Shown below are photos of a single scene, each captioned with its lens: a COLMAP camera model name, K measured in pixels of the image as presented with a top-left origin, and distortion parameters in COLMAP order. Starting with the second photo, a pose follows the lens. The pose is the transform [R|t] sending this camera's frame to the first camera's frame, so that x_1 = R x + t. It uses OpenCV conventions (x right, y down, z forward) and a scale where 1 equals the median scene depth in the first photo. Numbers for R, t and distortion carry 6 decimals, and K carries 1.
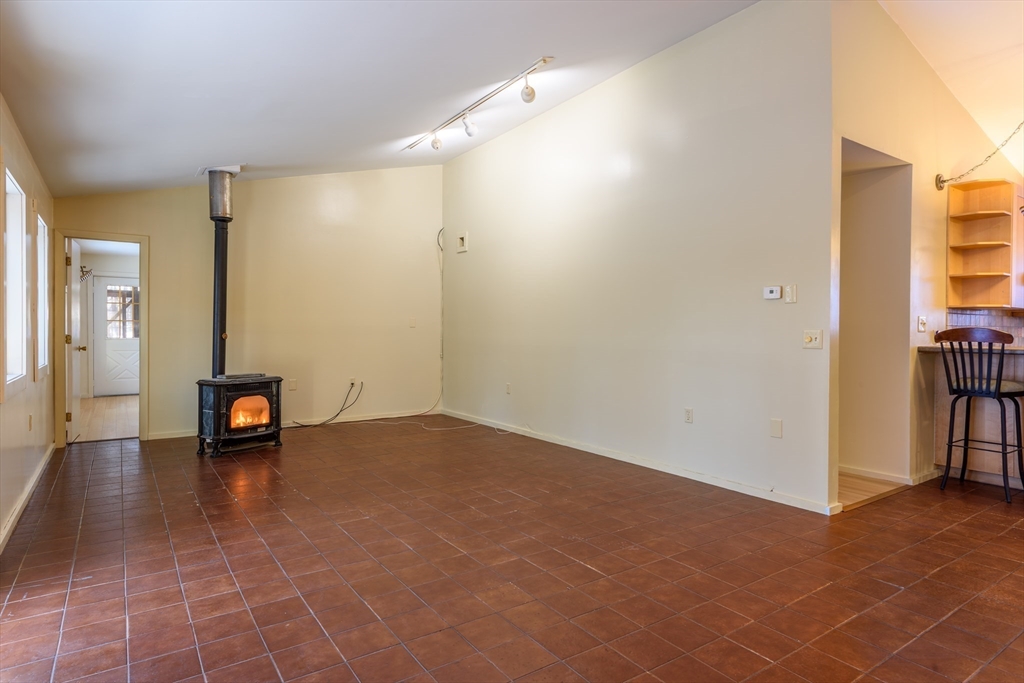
lens RADIAL K [[564.0, 0, 514.1], [0, 564.0, 334.4], [0, 0, 1]] dist [0.020529, -0.010991]
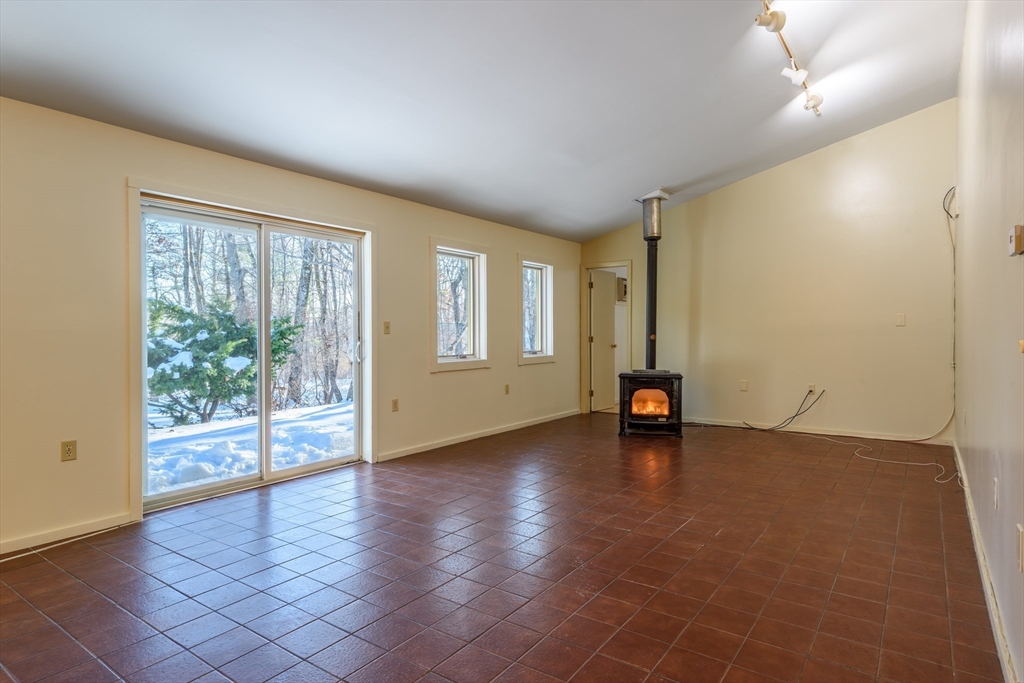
lens RADIAL K [[564.0, 0, 510.8], [0, 564.0, 332.2], [0, 0, 1]] dist [0.020529, -0.010991]
pose [[0.349290, -0.006494, -0.936992, 0.497836], [0.002481, 0.999979, -0.006006, -0.000973], [0.937012, -0.000227, 0.349298, 0.317523]]
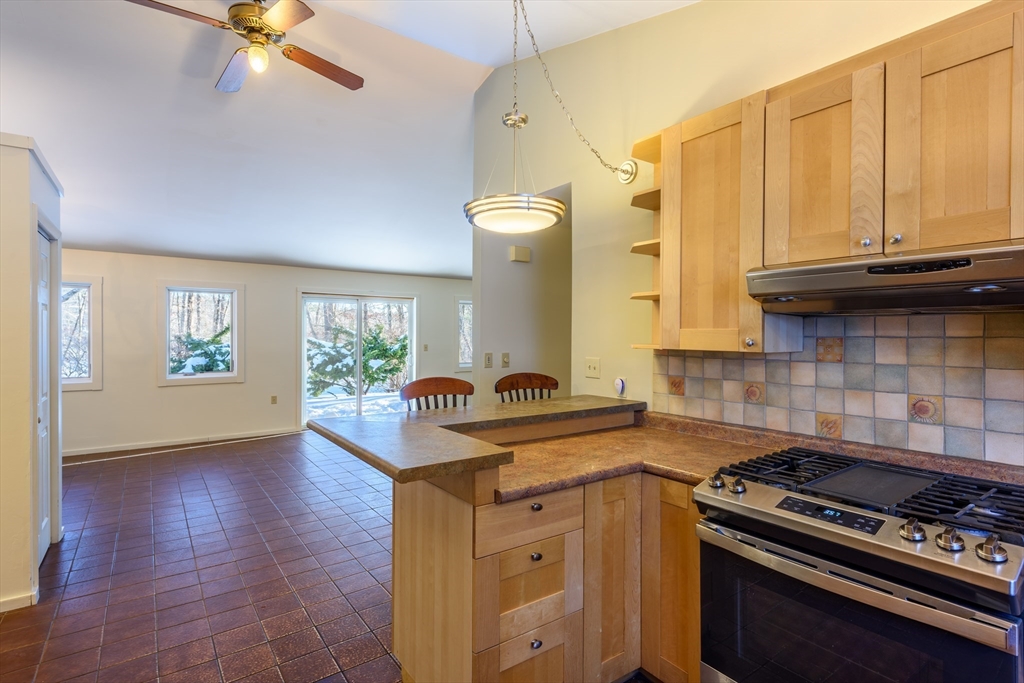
lens RADIAL K [[507.7, 0, 515.2], [0, 507.7, 339.0], [0, 0, 1]] dist [0.023045, -0.005677]
pose [[0.031744, 0.003067, -0.999491, 1.135630], [-0.005570, 0.999980, 0.002891, -0.047536], [0.999481, 0.005476, 0.031760, 0.684299]]
